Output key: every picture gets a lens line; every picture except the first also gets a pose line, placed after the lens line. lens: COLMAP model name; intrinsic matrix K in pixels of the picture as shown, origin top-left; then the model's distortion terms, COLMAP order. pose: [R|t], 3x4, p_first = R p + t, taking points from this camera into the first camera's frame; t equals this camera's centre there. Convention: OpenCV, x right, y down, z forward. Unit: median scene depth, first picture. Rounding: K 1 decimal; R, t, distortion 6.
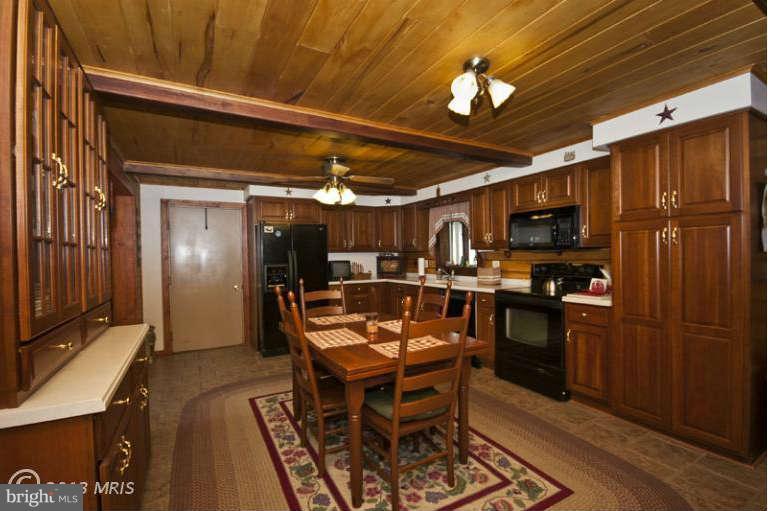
lens RADIAL K [[350.0, 0, 384.0], [0, 350.0, 255.5], [0, 0, 1]] dist [-0.013019, -0.000054]
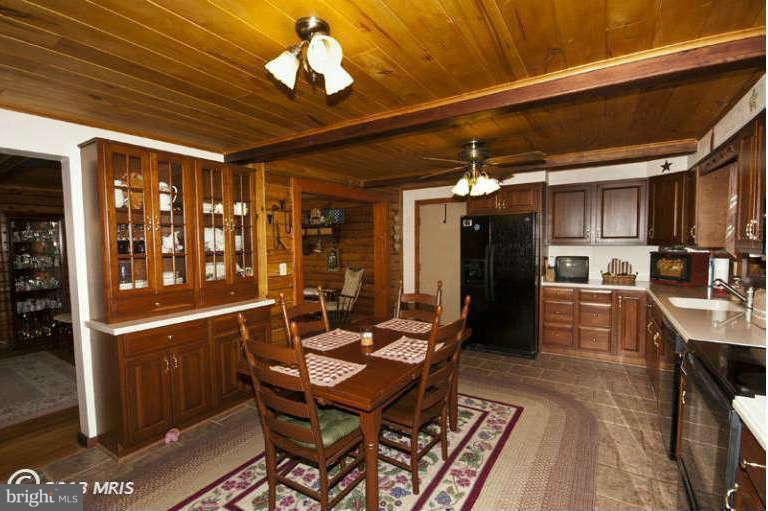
lens RADIAL K [[350.0, 0, 384.0], [0, 350.0, 255.5], [0, 0, 1]] dist [-0.013019, -0.000054]
pose [[0.484628, 0.049682, -0.873308, 0.416437], [-0.007062, 0.998575, 0.052890, -0.029794], [0.874692, -0.019464, 0.484289, 0.285981]]
